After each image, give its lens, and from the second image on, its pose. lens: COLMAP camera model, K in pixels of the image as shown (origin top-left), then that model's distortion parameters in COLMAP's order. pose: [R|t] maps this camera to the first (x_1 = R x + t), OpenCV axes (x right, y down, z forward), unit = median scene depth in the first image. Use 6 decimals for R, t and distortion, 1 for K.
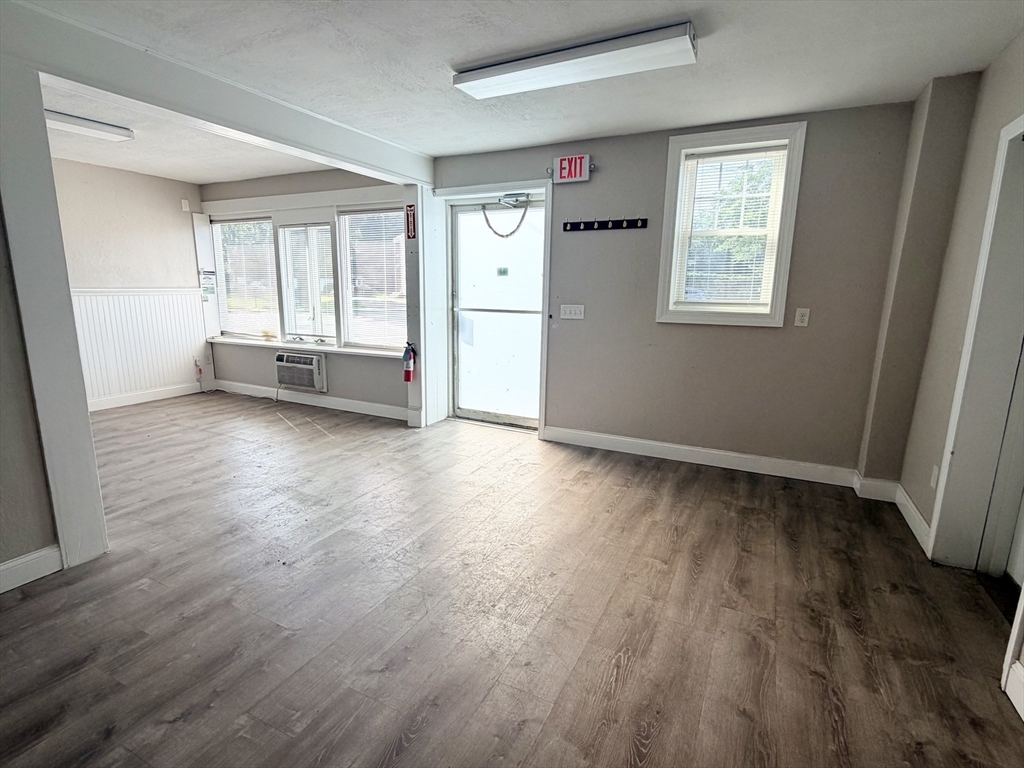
lens RADIAL K [[509.1, 0, 509.0], [0, 509.1, 385.9], [0, 0, 1]] dist [0.000317, -0.000817]
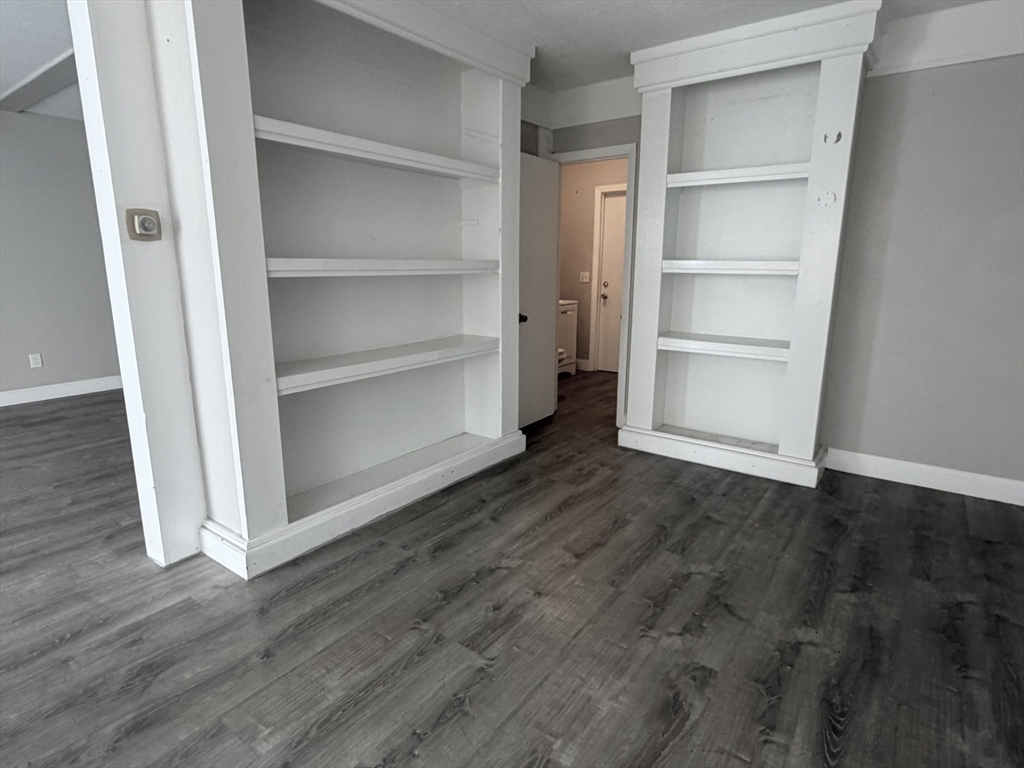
lens RADIAL K [[553.6, 0, 505.6], [0, 553.6, 386.5], [0, 0, 1]] dist [0.002488, -0.000096]
pose [[-0.984858, -0.055763, 0.164153, -0.937255], [0.016478, 0.912463, 0.408828, -0.189825], [-0.172581, 0.405342, -0.897727, 0.999132]]
